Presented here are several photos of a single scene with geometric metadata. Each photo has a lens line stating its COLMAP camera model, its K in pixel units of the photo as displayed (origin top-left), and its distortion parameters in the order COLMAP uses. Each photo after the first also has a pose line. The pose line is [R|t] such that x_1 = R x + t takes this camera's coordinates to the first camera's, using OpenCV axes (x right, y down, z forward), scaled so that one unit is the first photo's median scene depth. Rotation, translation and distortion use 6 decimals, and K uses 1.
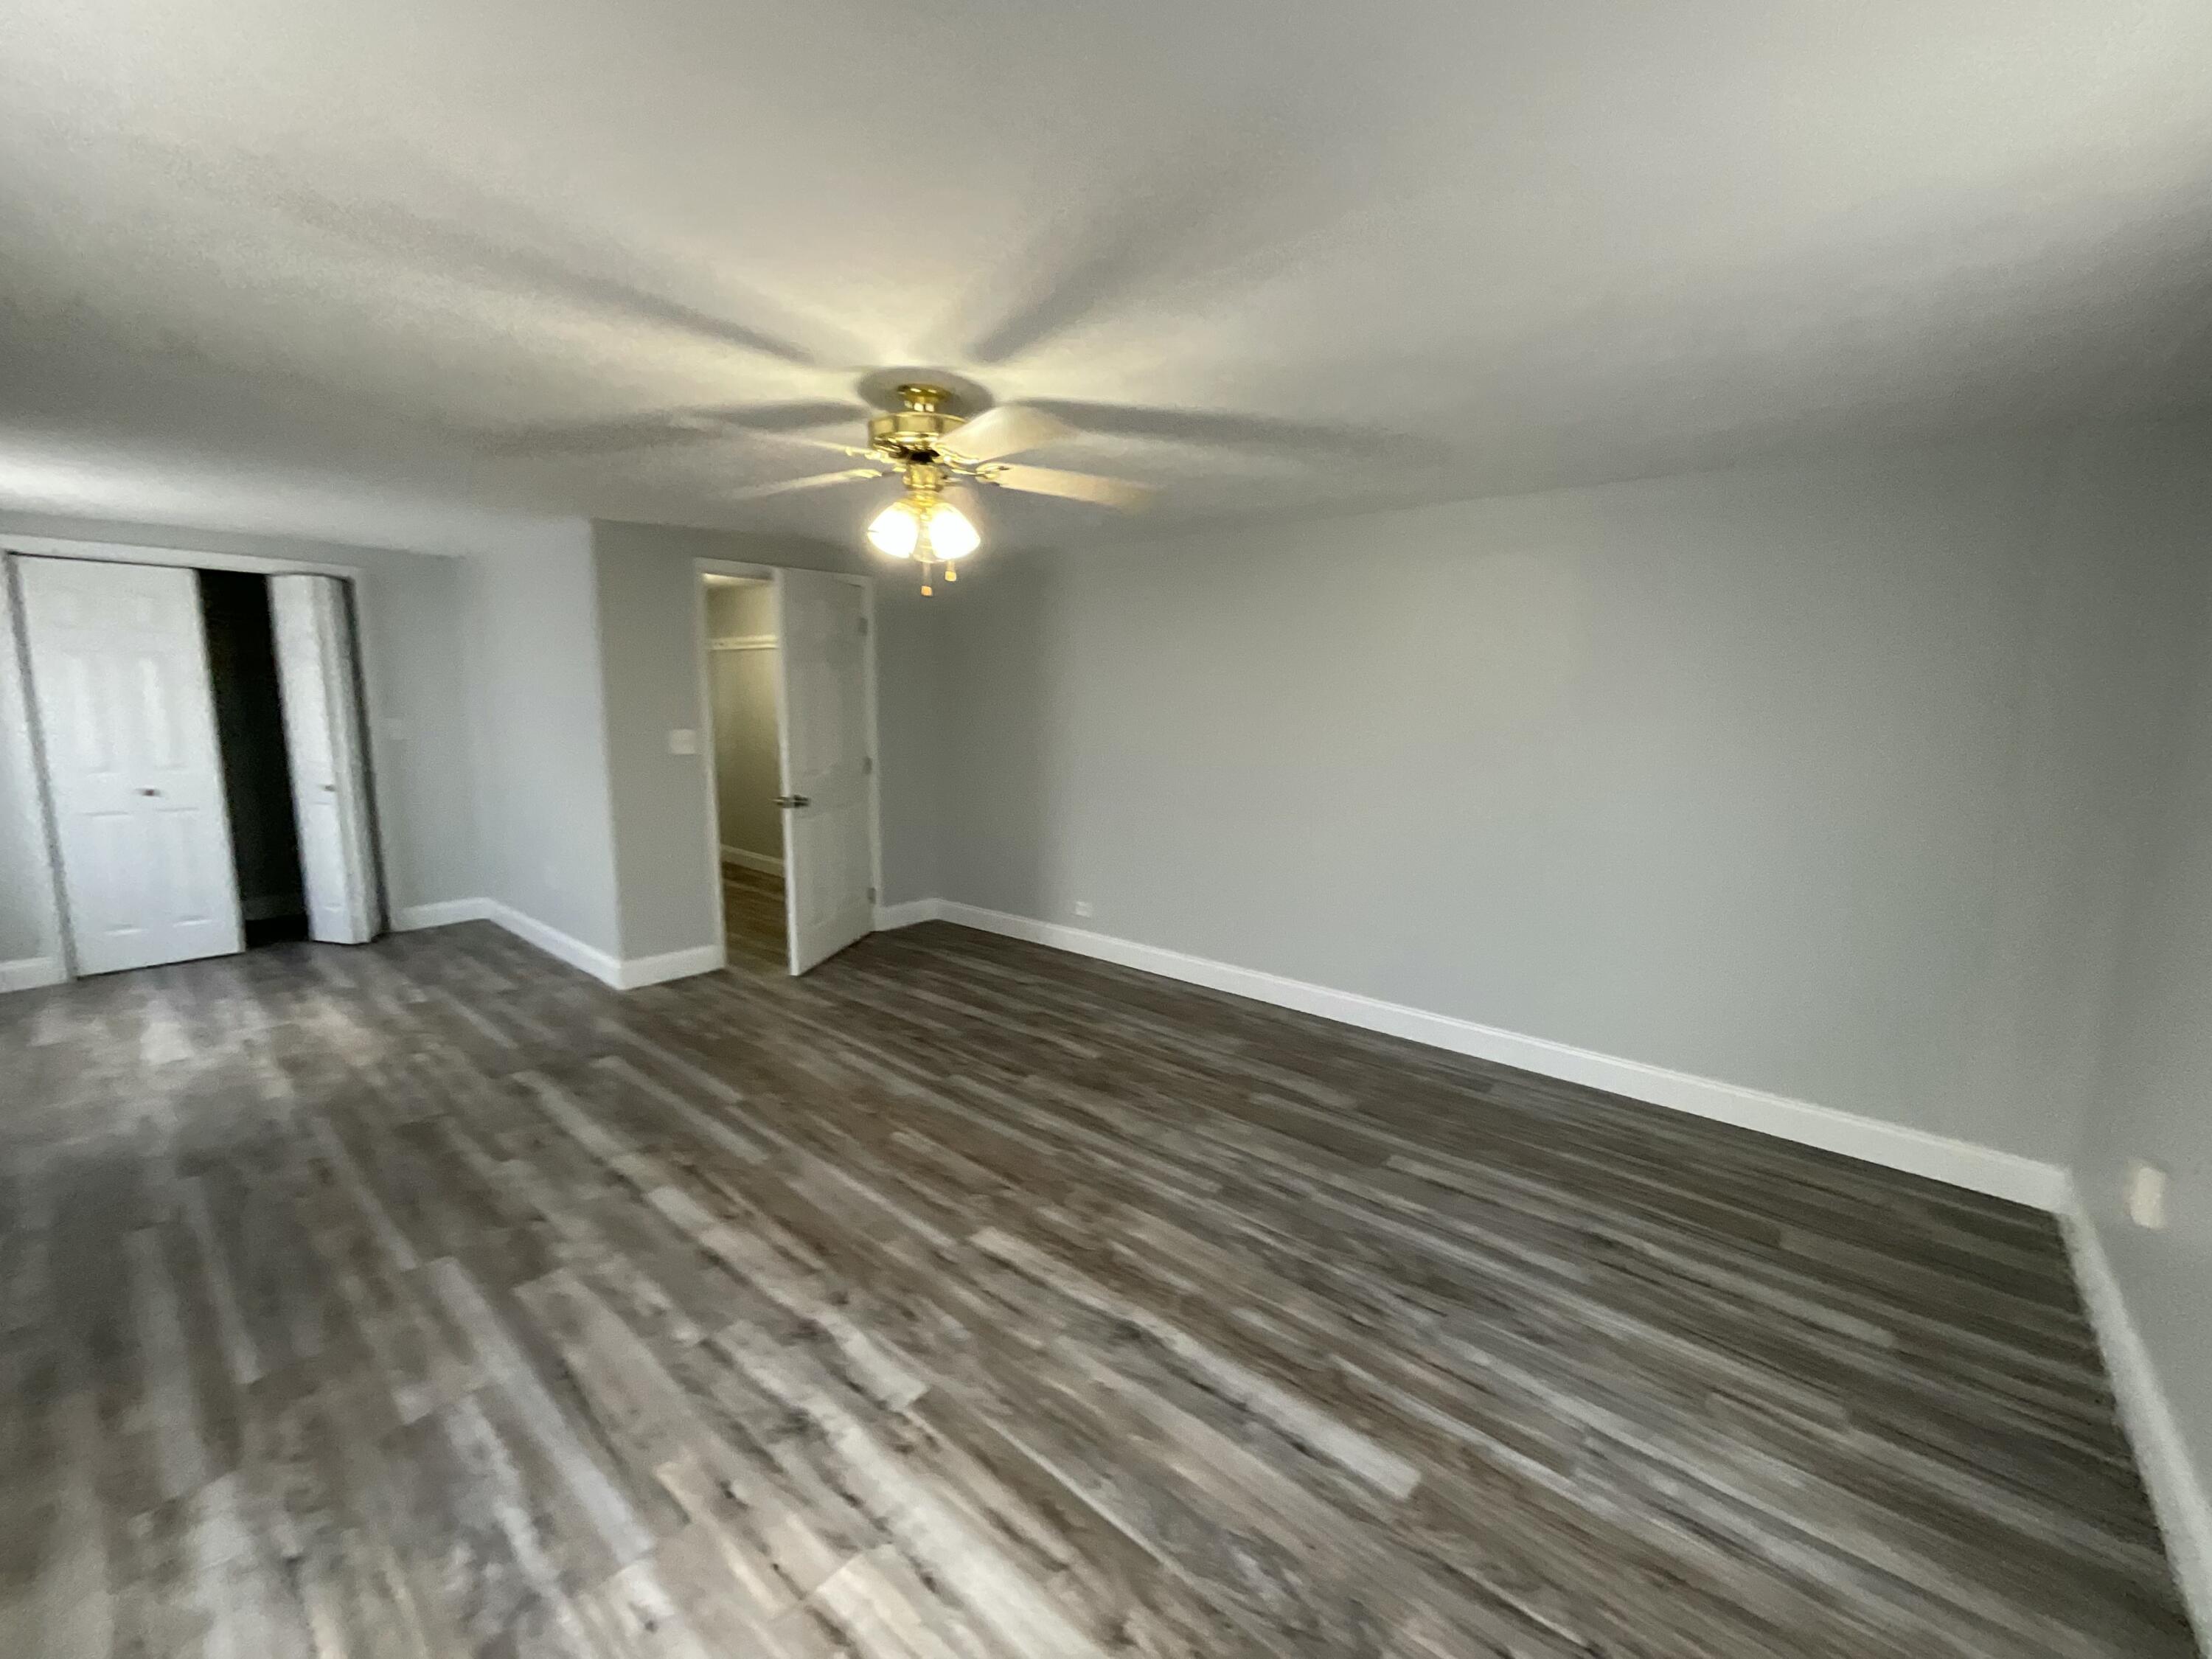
lens RADIAL K [[892.2, 0, 1105.6], [0, 892.2, 823.3], [0, 0, 1]] dist [0.014033, -0.001708]
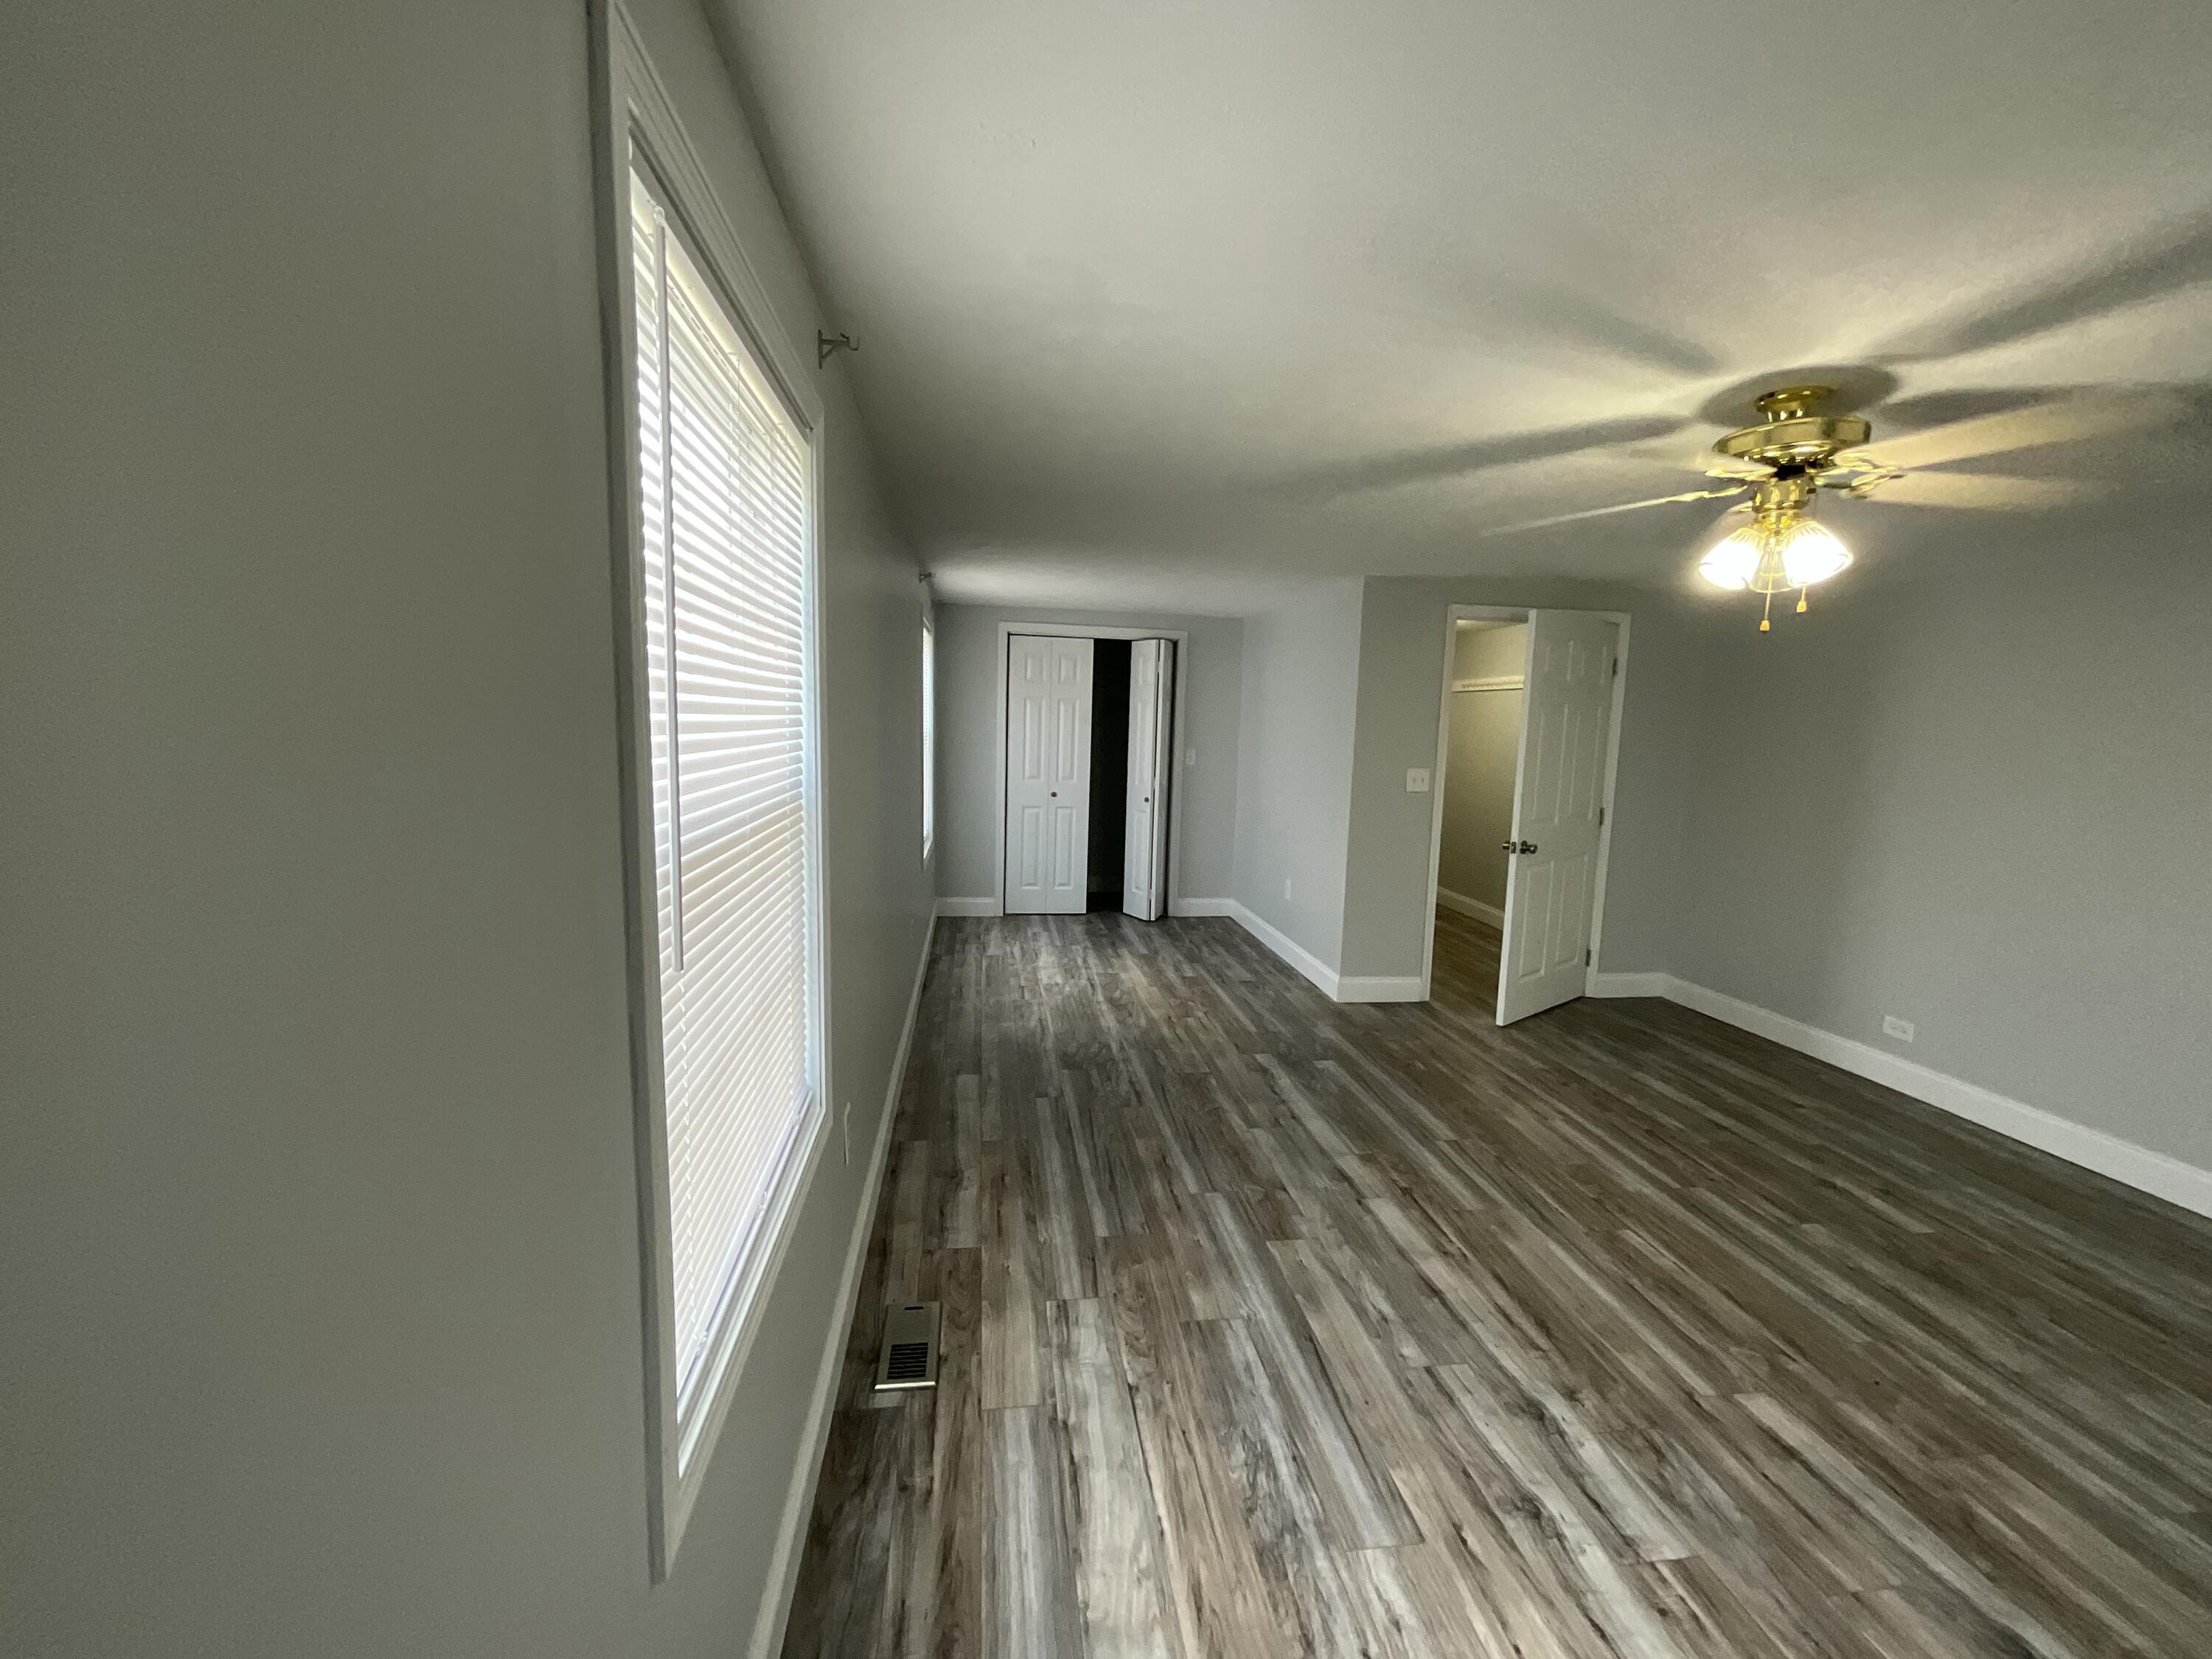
lens RADIAL K [[892.2, 0, 1115.2], [0, 892.2, 833.0], [0, 0, 1]] dist [0.014033, -0.001708]
pose [[0.760960, 0.096168, -0.641632, -0.093770], [-0.115987, 0.993186, 0.011301, -0.000232], [0.638347, 0.065821, 0.766929, -0.042103]]
